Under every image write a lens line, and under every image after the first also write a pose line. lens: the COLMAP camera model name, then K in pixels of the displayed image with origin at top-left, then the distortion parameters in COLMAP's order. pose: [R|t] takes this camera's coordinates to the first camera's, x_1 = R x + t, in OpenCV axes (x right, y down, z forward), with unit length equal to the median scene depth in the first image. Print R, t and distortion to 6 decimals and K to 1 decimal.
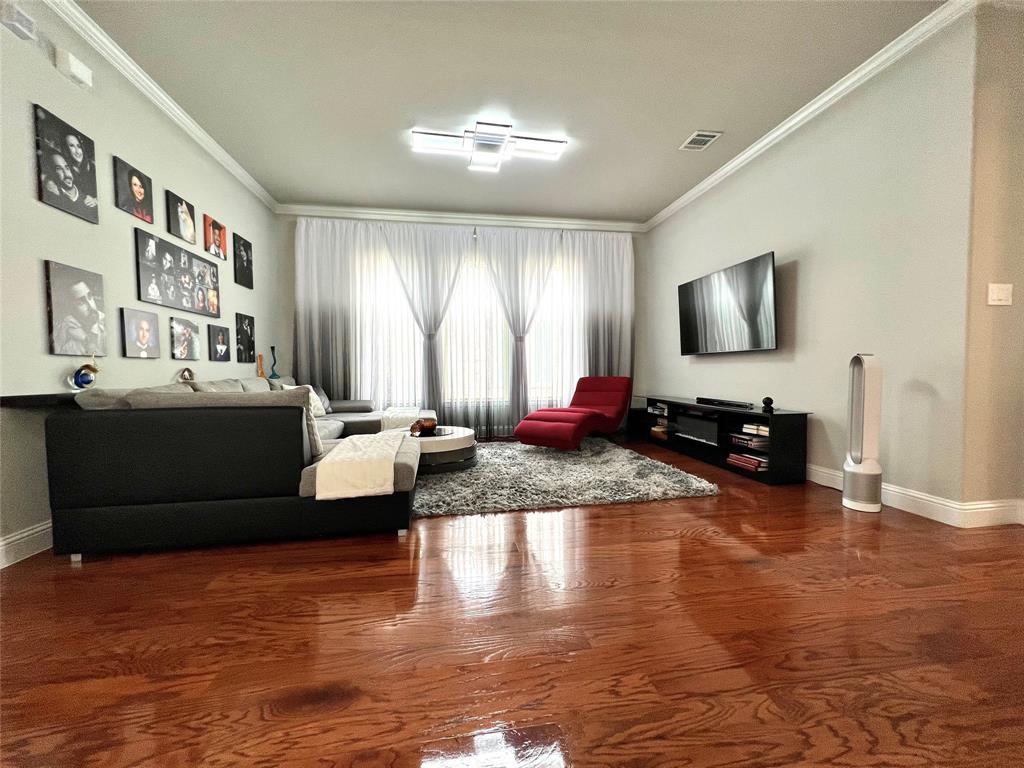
lens RADIAL K [[407.9, 0, 513.3], [0, 407.9, 386.1], [0, 0, 1]] dist [0.000469, 0.000135]
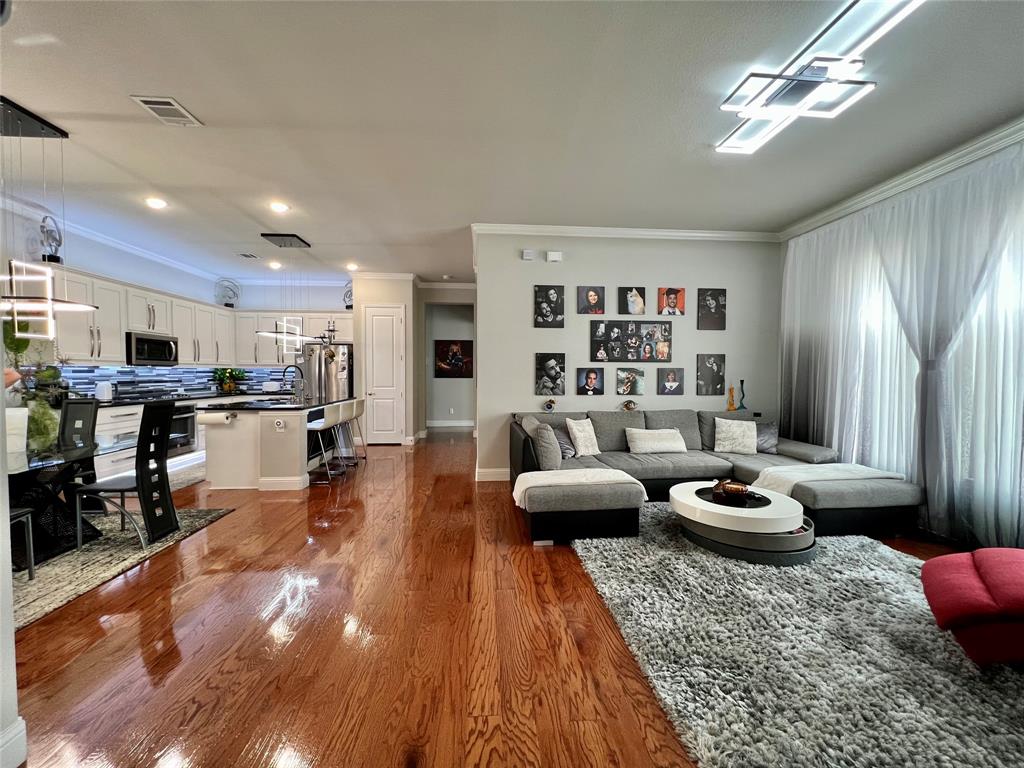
lens RADIAL K [[407.9, 0, 513.3], [0, 407.9, 386.1], [0, 0, 1]] dist [0.000469, 0.000135]
pose [[-0.086019, 0.039880, -0.995495, 0.780561], [-0.041040, 0.998209, 0.043535, -0.157146], [0.995448, 0.044600, -0.084228, 0.764392]]
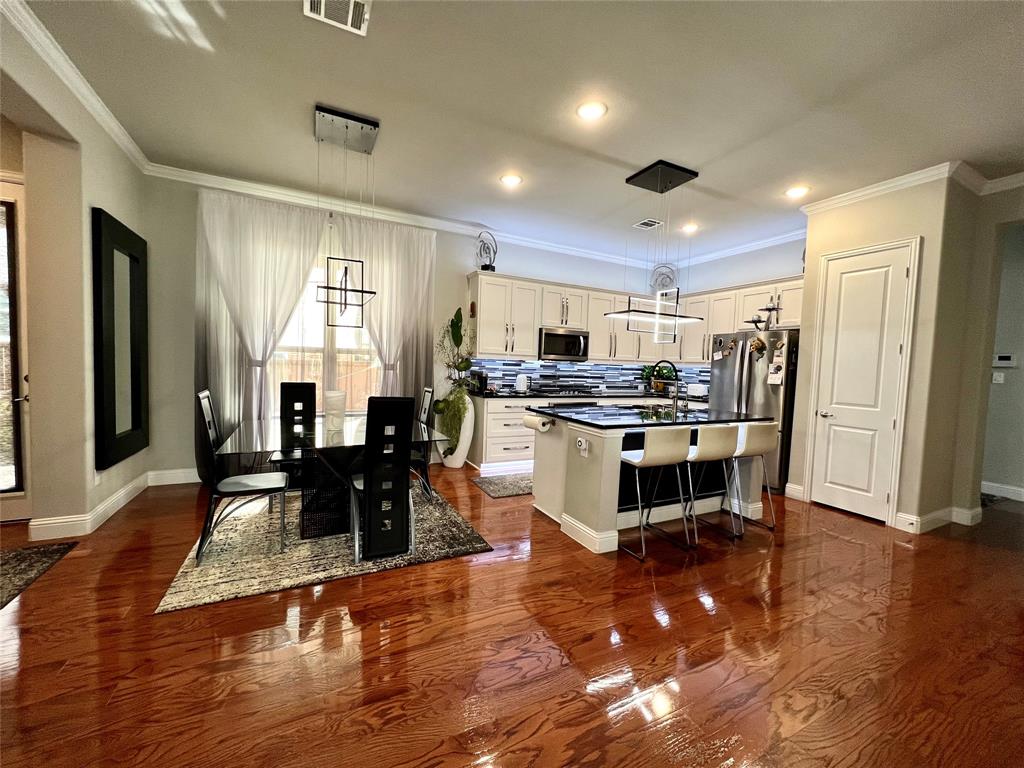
lens RADIAL K [[407.9, 0, 513.3], [0, 407.9, 386.1], [0, 0, 1]] dist [0.000469, 0.000135]
pose [[-0.952810, -0.011524, -0.303347, -0.131929], [-0.041433, 0.994865, 0.092345, -0.148946], [0.300725, 0.100556, -0.948395, 0.686113]]
